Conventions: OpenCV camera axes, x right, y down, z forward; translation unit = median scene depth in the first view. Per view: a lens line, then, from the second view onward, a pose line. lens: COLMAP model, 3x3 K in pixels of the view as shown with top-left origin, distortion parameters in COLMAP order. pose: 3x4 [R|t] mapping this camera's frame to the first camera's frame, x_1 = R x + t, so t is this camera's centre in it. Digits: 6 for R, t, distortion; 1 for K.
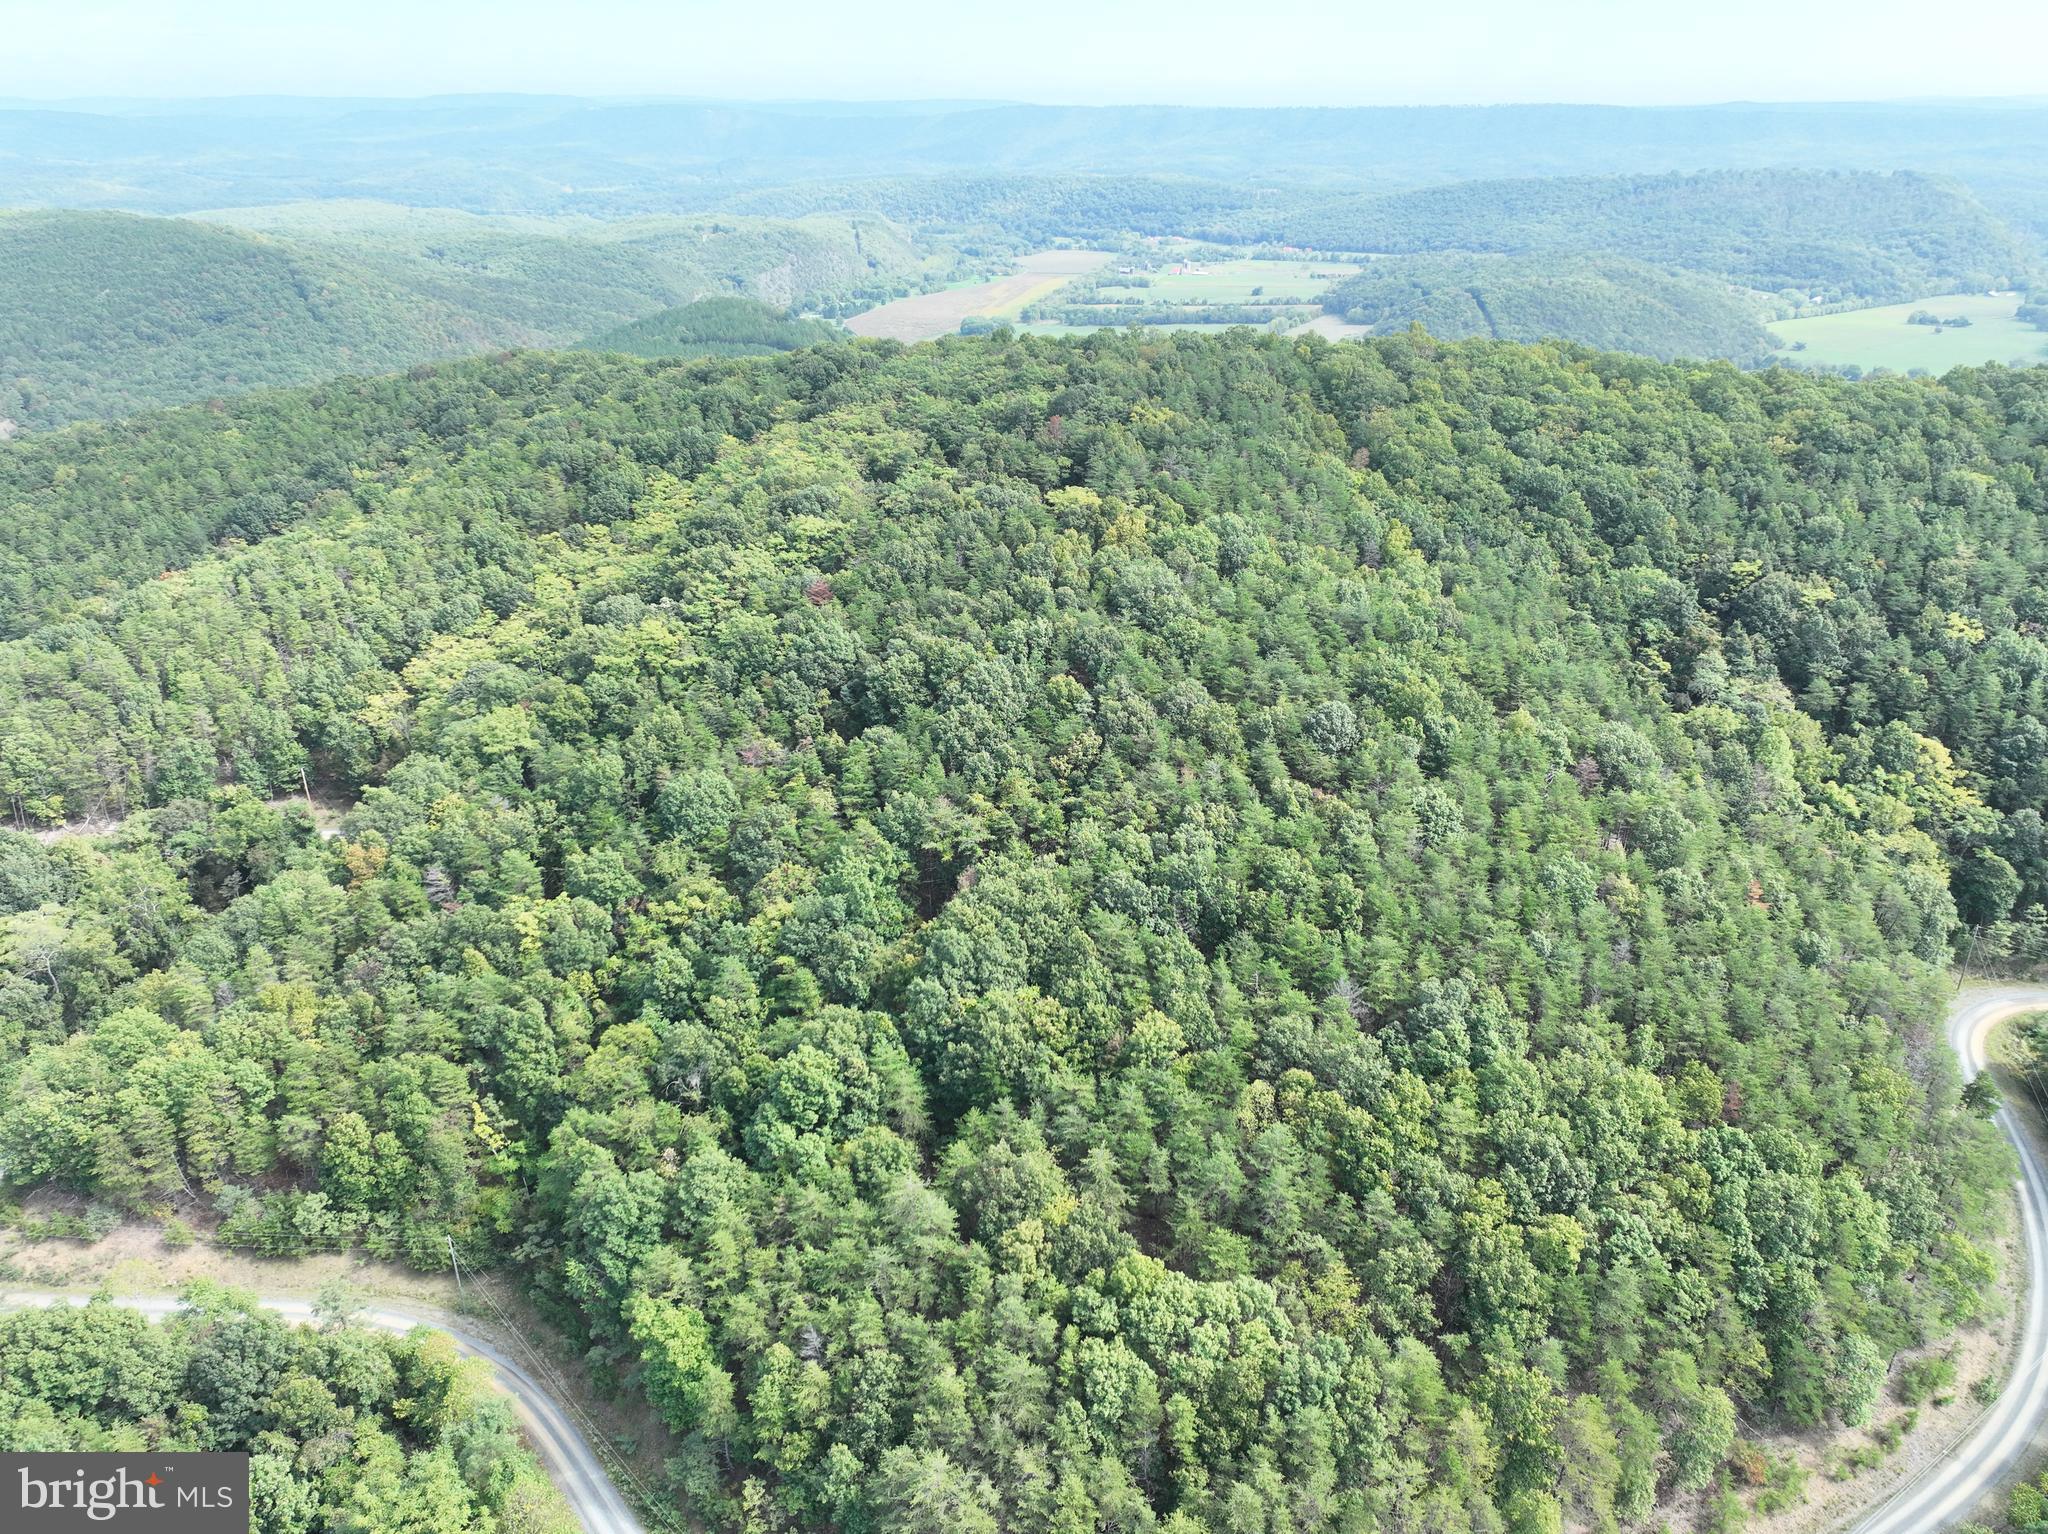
lens RADIAL K [[1459.6, 0, 1024.0], [0, 1459.6, 767.0], [0, 0, 1]] dist [0.001761, 0.016615]
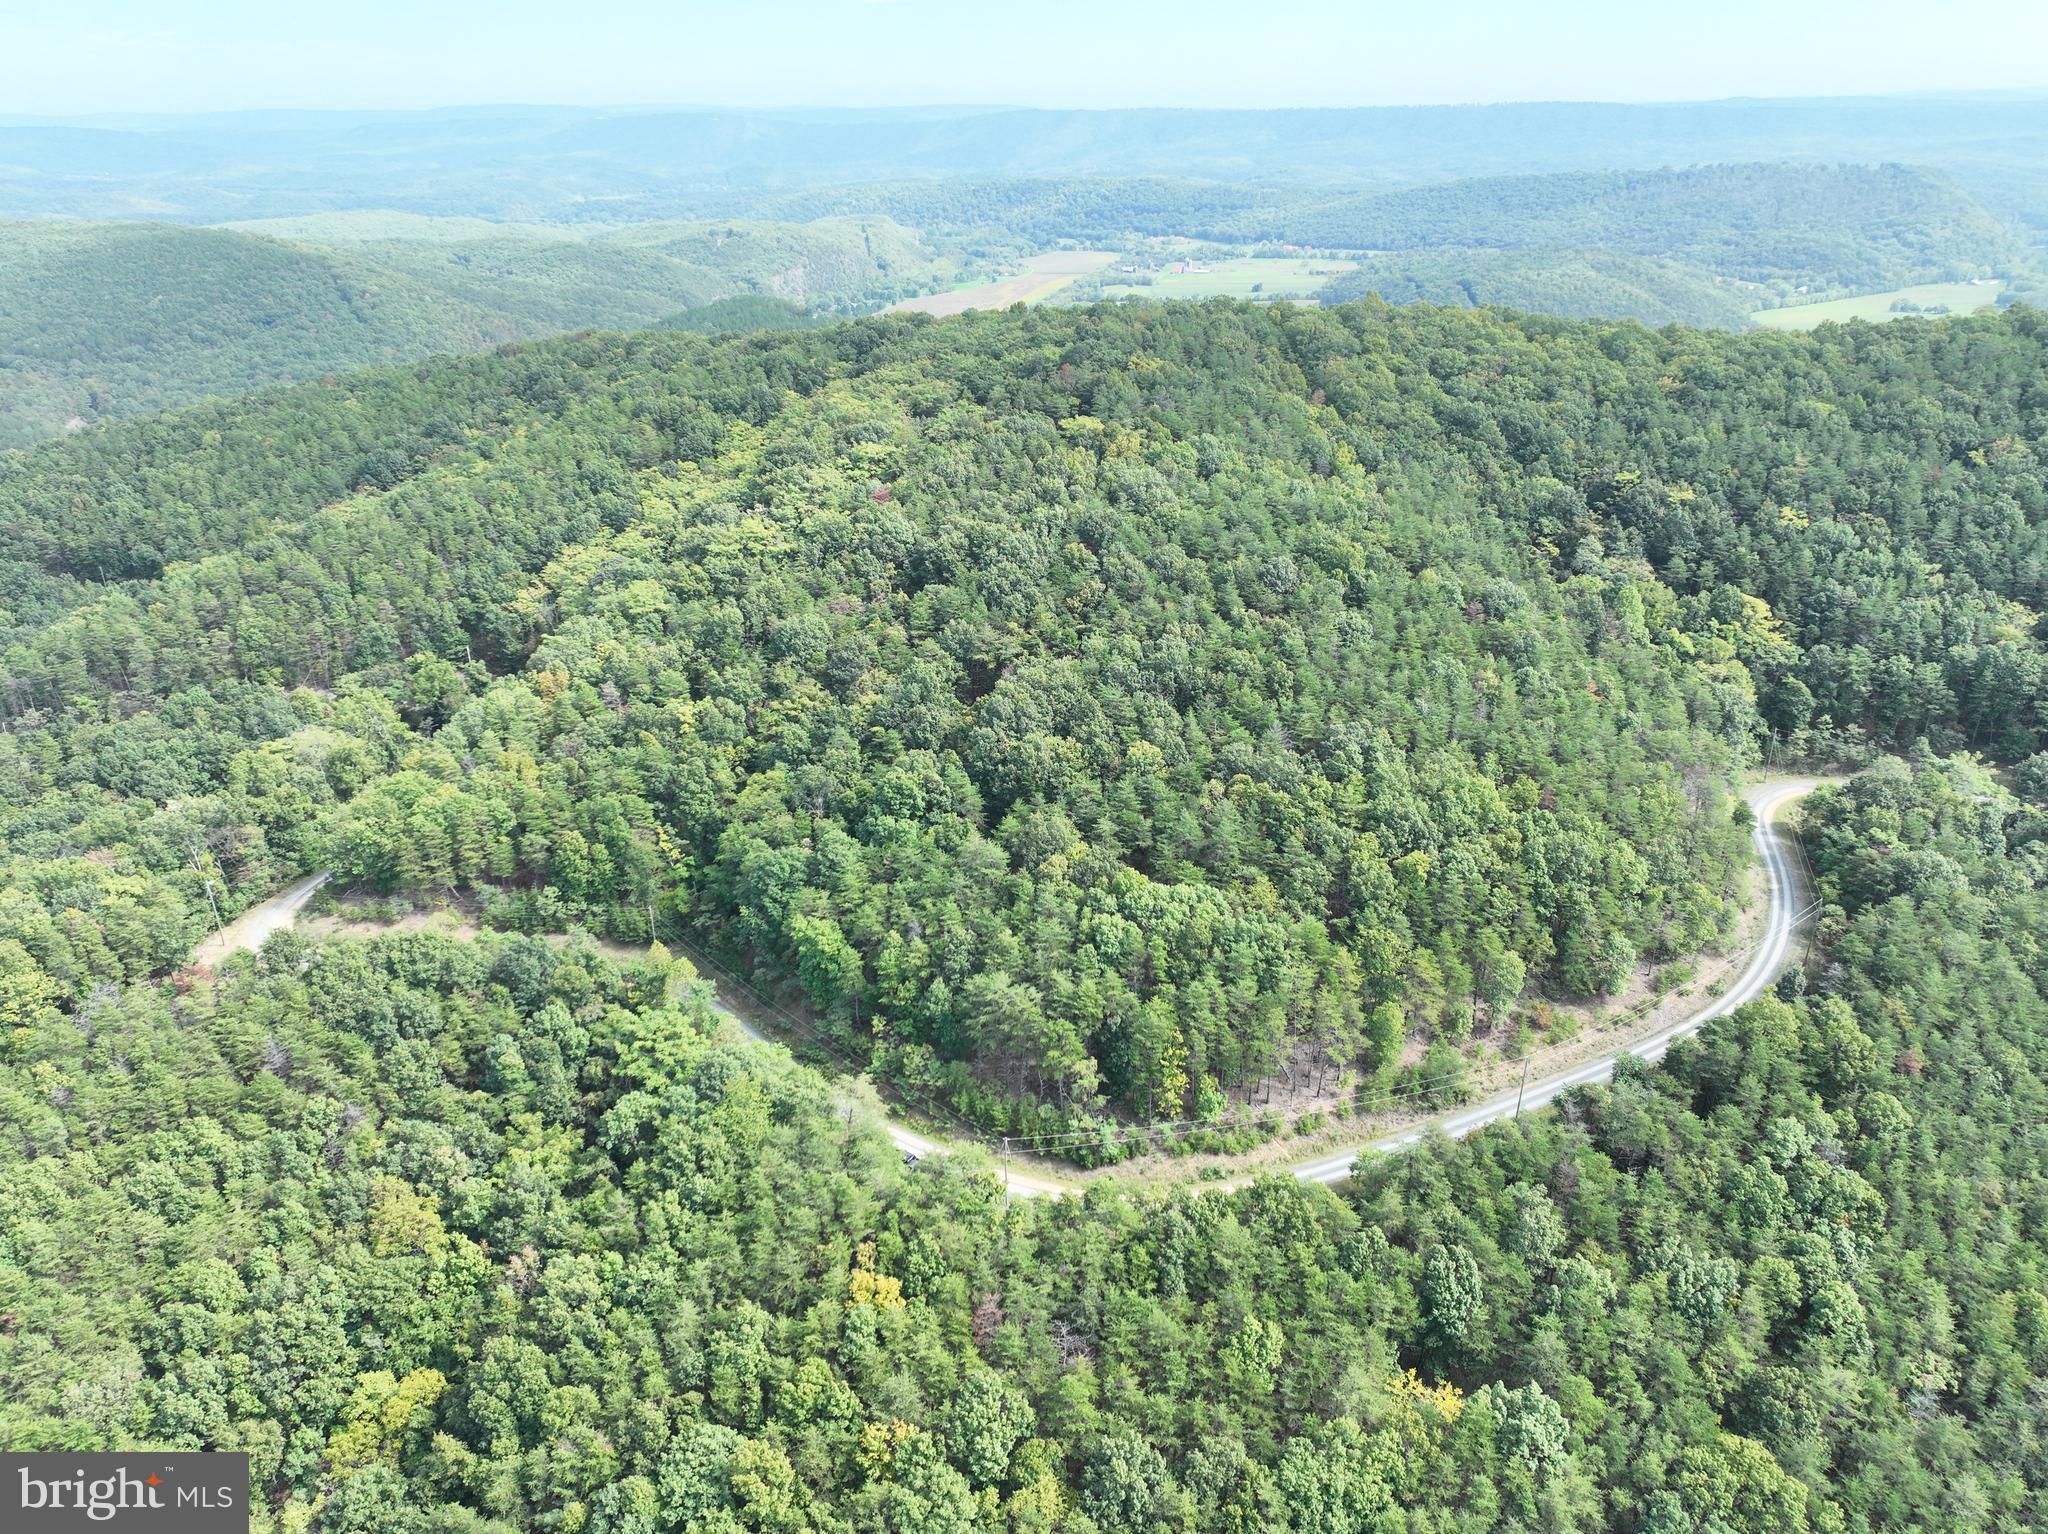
lens RADIAL K [[1459.6, 0, 1024.0], [0, 1459.6, 767.0], [0, 0, 1]] dist [0.001761, 0.016615]
pose [[0.999937, -0.009382, -0.006224, -0.012336], [0.009366, 0.999953, -0.002603, 0.131722], [0.006248, 0.002545, 0.999977, -0.291741]]
